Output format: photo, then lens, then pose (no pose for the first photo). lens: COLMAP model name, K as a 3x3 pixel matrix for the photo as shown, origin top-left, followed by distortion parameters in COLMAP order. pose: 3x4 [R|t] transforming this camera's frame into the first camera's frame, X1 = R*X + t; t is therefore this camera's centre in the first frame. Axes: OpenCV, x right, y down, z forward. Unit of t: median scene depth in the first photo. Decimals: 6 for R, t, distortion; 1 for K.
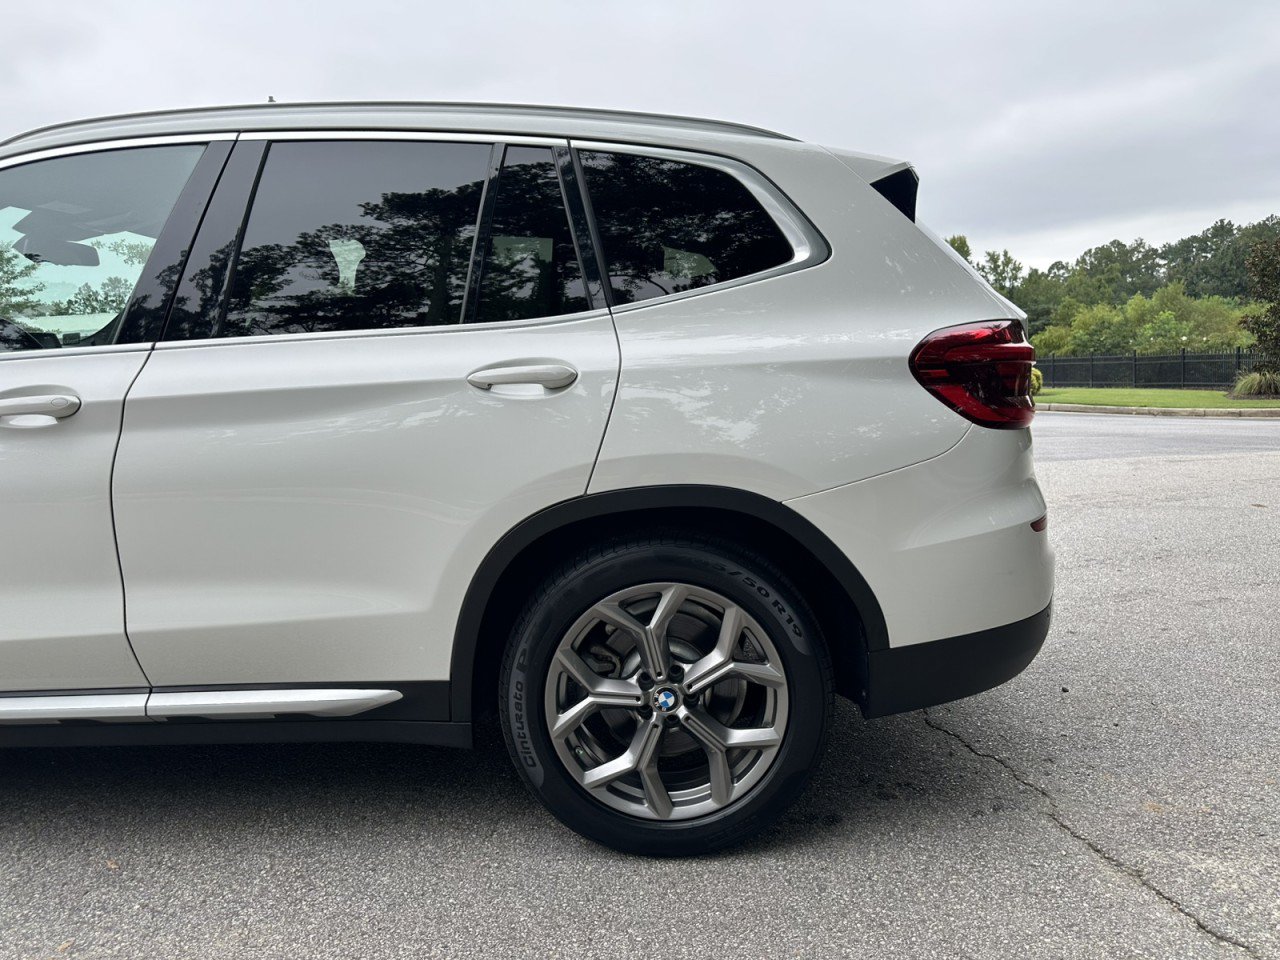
lens RADIAL K [[909.7, 0, 642.4], [0, 909.7, 498.2], [0, 0, 1]] dist [0.030968, -0.043459]
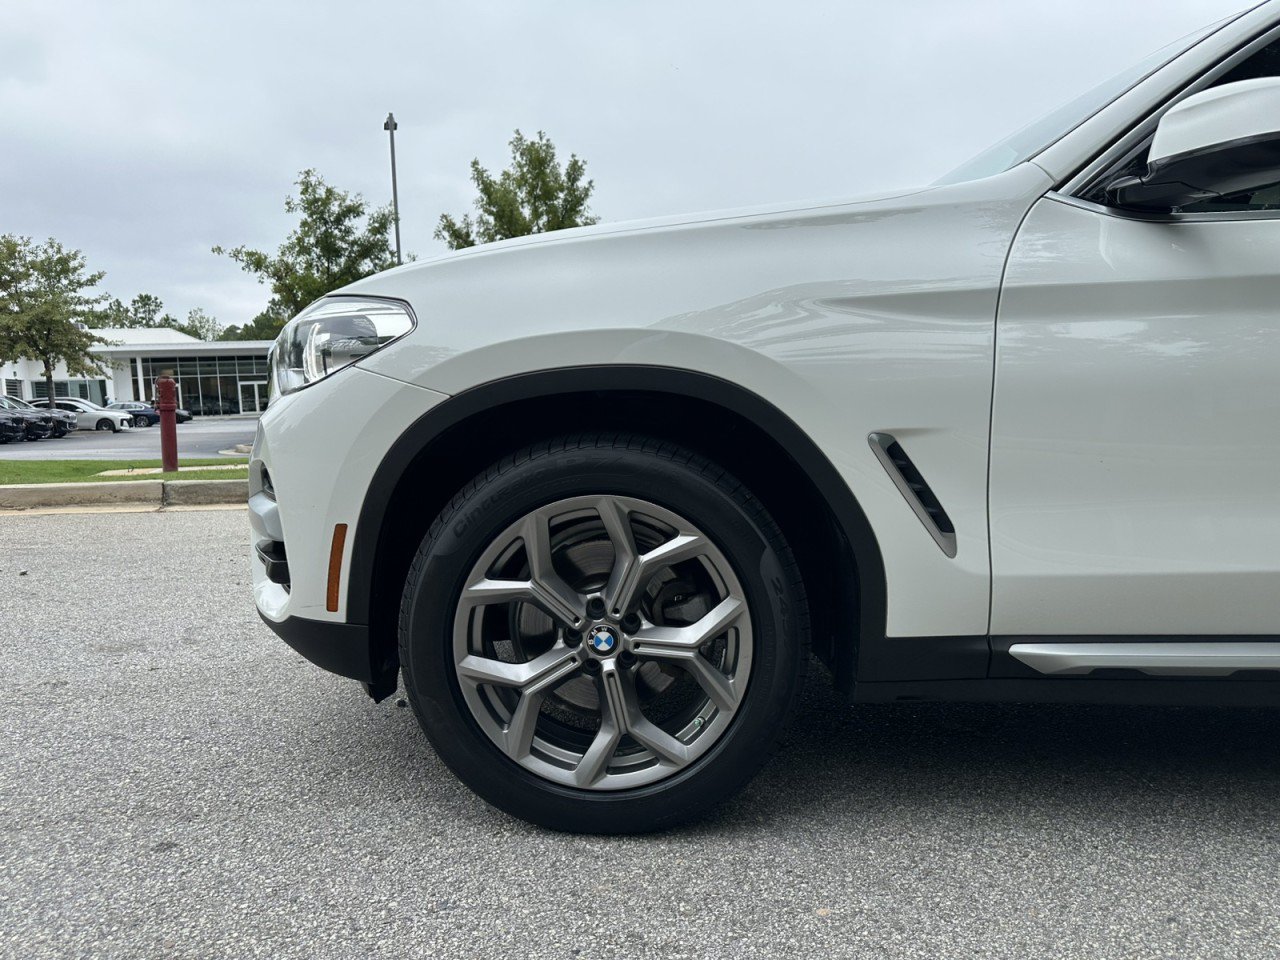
lens RADIAL K [[909.7, 0, 631.9], [0, 909.7, 493.3], [0, 0, 1]] dist [0.030968, -0.043459]
pose [[0.999255, 0.037692, -0.008293, -1.356981], [-0.038024, 0.998287, -0.044464, 0.149032], [0.006603, 0.044746, 0.998977, 0.200056]]
